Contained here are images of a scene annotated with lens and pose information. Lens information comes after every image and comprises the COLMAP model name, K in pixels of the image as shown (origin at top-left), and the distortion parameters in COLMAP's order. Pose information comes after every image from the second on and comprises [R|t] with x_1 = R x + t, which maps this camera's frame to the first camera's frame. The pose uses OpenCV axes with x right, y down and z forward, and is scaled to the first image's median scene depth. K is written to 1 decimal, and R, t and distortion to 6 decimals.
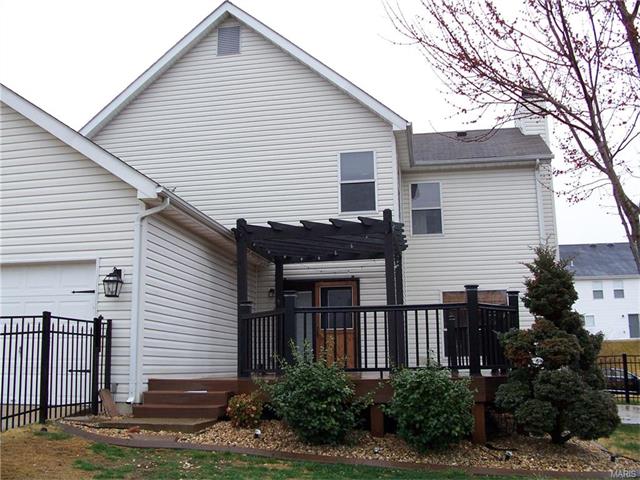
lens RADIAL K [[662.2, 0, 318.2], [0, 662.2, 240.9], [0, 0, 1]] dist [-0.129967, 0.000000]
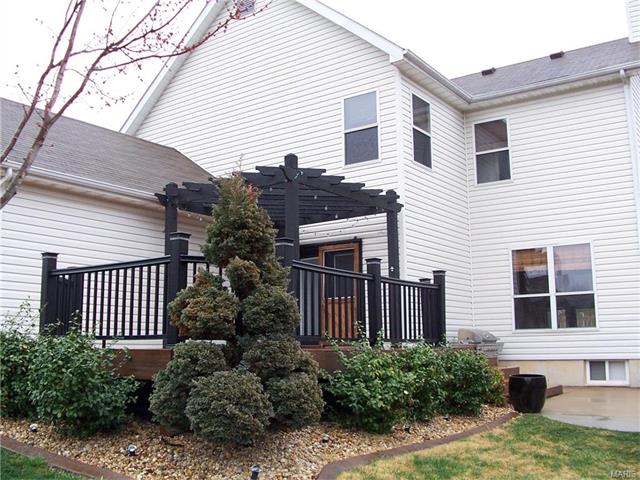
lens RADIAL K [[662.2, 0, 320.4], [0, 662.2, 240.0], [0, 0, 1]] dist [-0.129967, 0.000000]
pose [[0.901633, -0.064793, -0.427621, 0.372790], [0.078141, 0.996848, 0.013717, 0.040403], [0.425384, -0.045783, 0.903854, 0.187915]]
